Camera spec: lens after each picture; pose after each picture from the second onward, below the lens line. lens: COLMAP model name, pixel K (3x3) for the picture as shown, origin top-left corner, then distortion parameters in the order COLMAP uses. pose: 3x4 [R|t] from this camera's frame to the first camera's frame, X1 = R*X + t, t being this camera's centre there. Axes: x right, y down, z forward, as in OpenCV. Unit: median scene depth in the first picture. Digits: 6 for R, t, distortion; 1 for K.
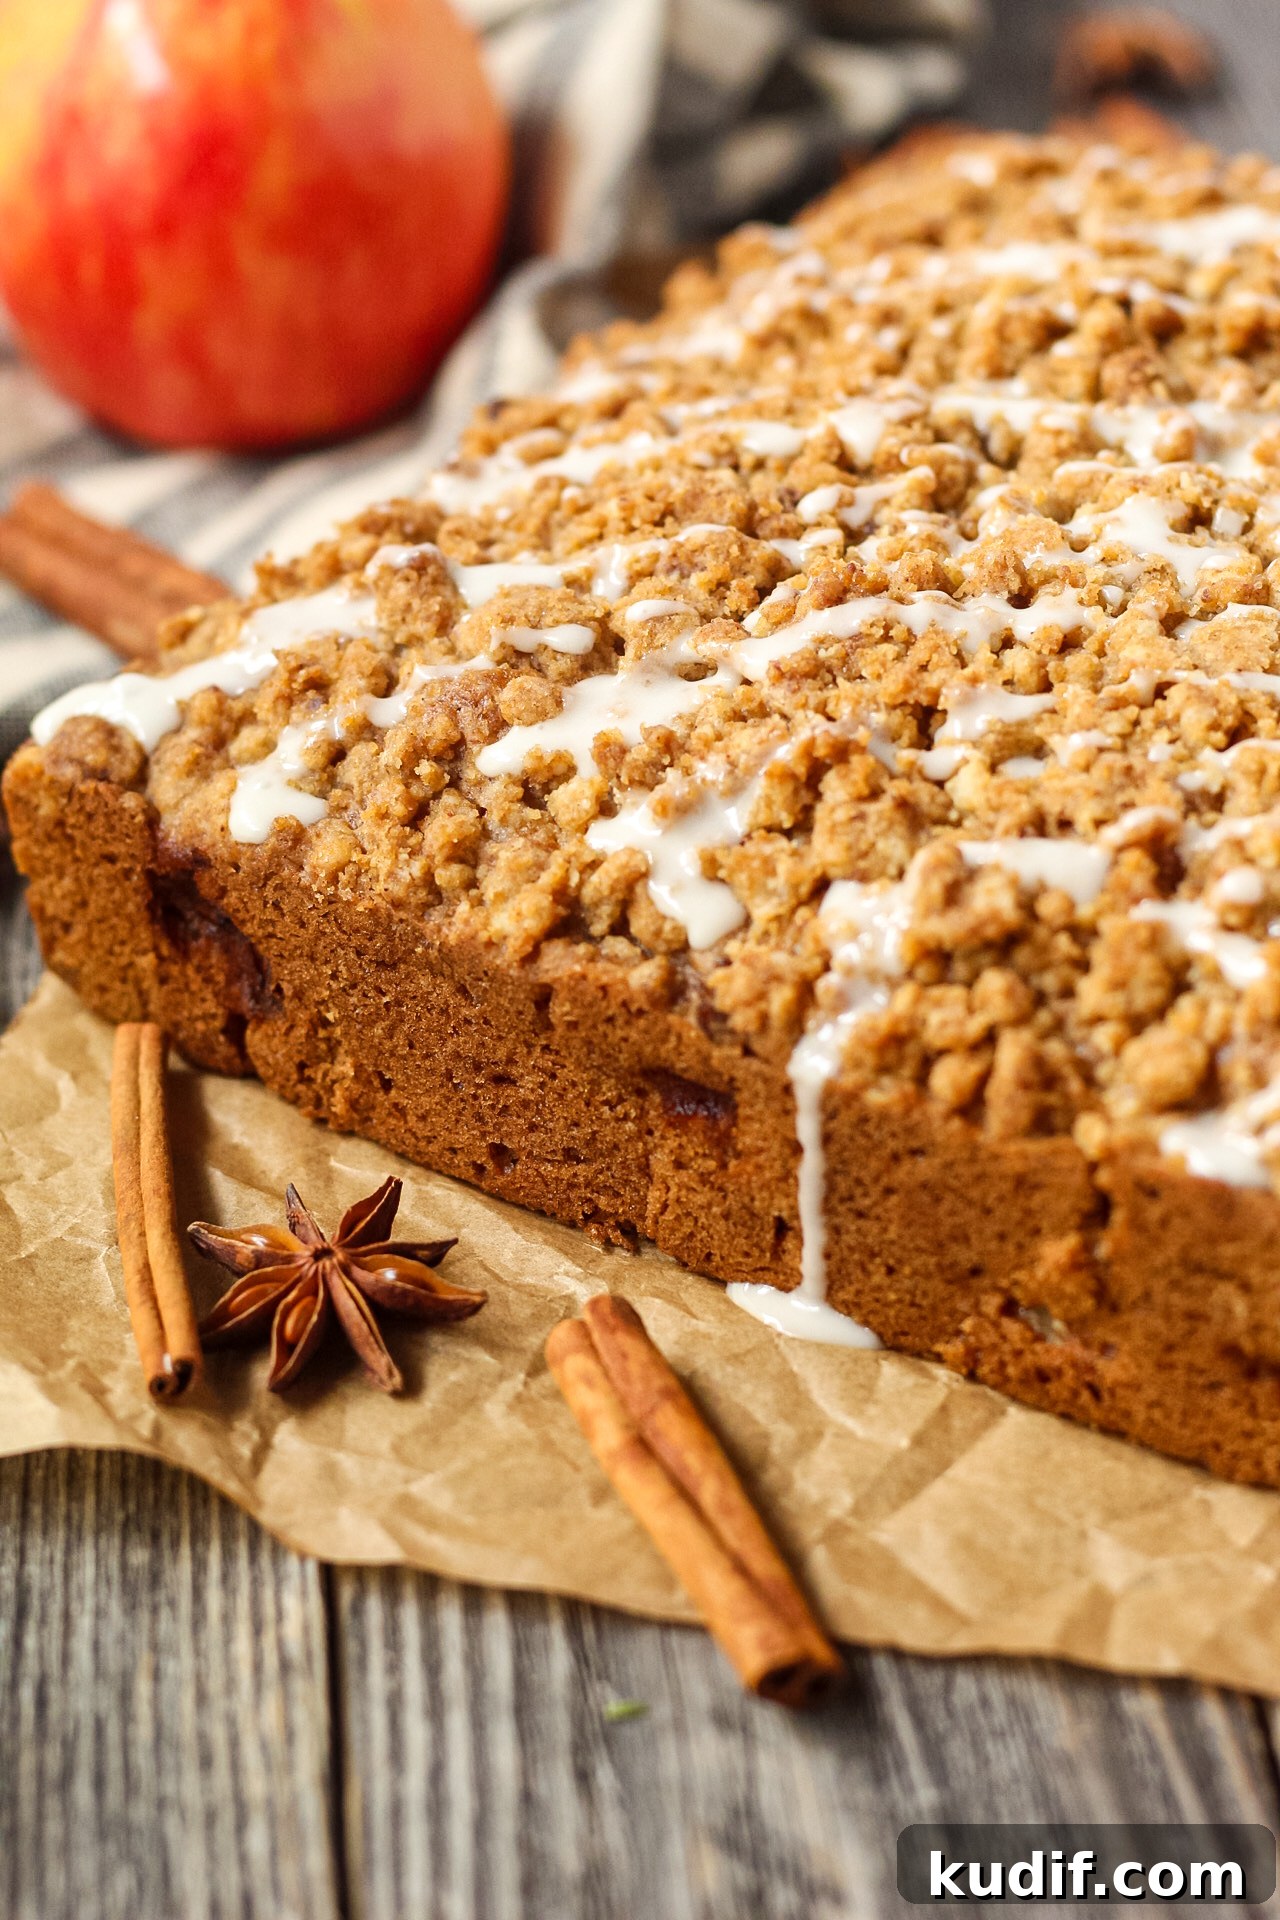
lens RADIAL K [[4831.5, 0, 640.0], [0, 4831.5, 960.0], [0, 0, 1]] dist [-0.103177, -0.413894]
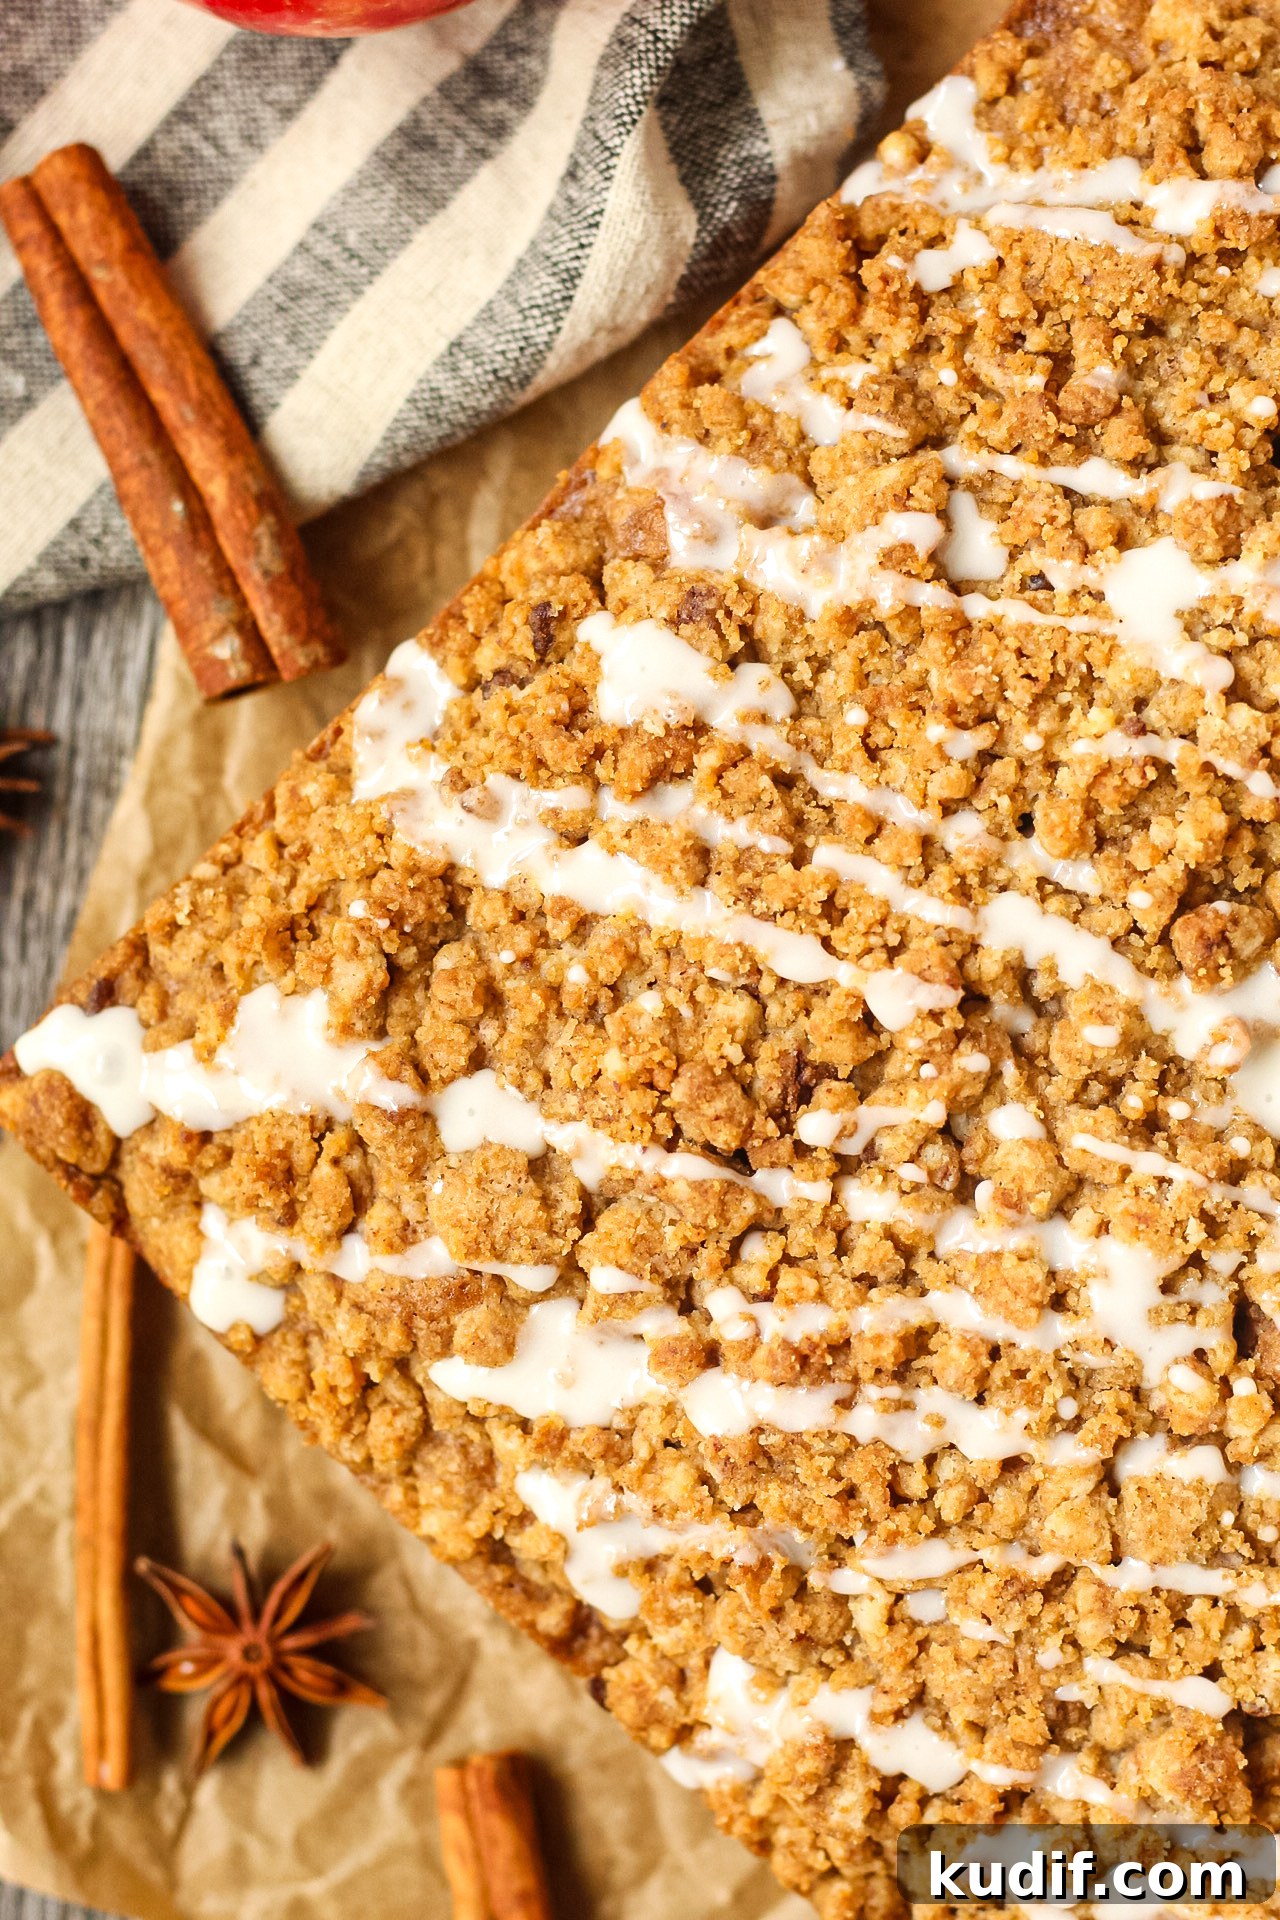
lens RADIAL K [[4831.5, 0, 640.0], [0, 4831.5, 960.0], [0, 0, 1]] dist [-0.103177, -0.413894]
pose [[0.987782, 0.154453, 0.020752, -0.025878], [-0.094845, 0.490147, 0.866464, -1.061892], [0.123657, -0.857846, 0.498808, 0.625312]]
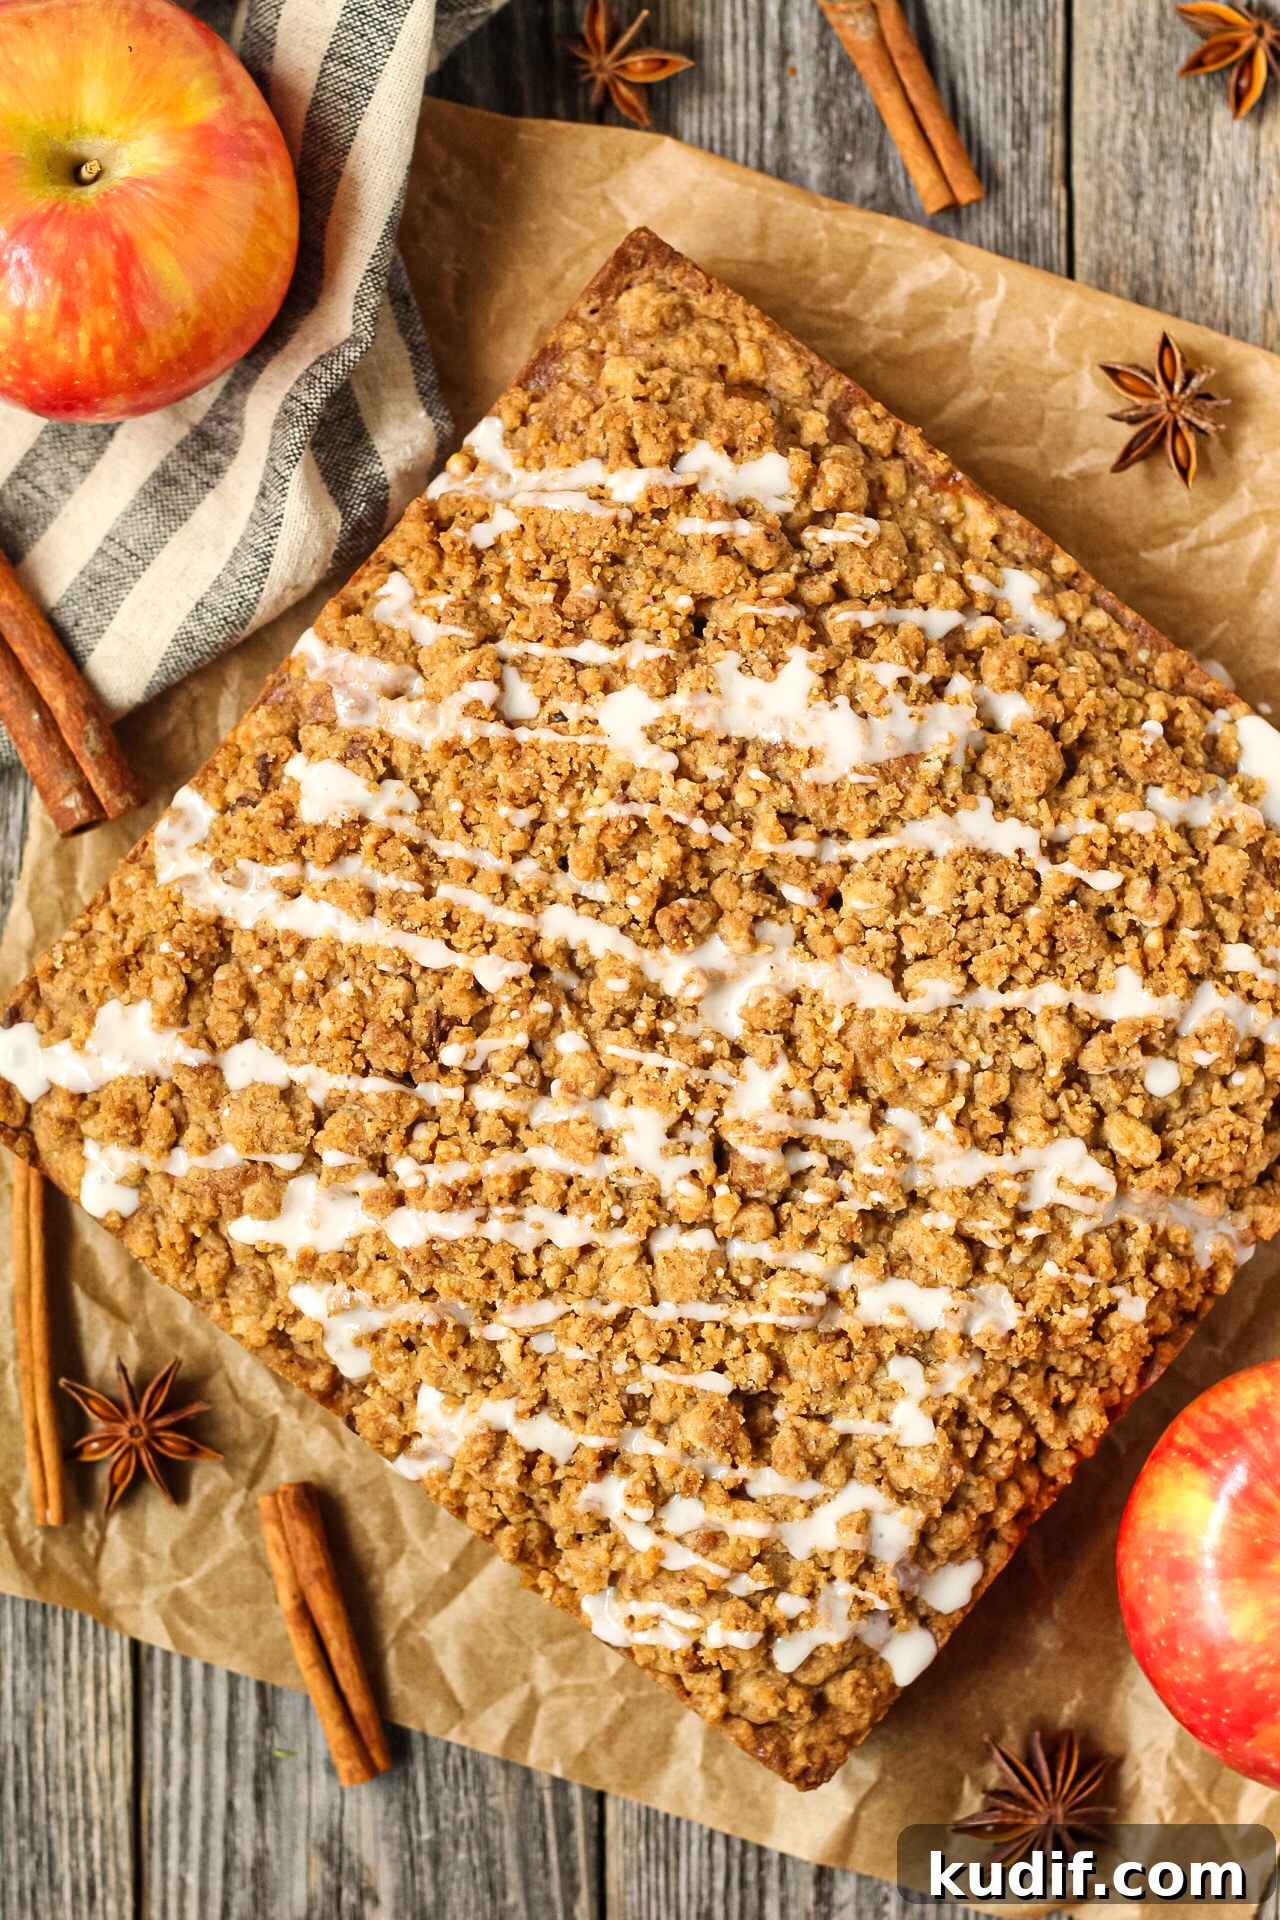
lens RADIAL K [[4831.5, 0, 640.0], [0, 4831.5, 960.0], [0, 0, 1]] dist [-0.103177, -0.413894]
pose [[0.995862, 0.076398, 0.049206, 0.020348], [-0.083029, 0.544902, 0.834379, -1.630502], [0.036932, -0.835012, 0.548991, 0.185291]]
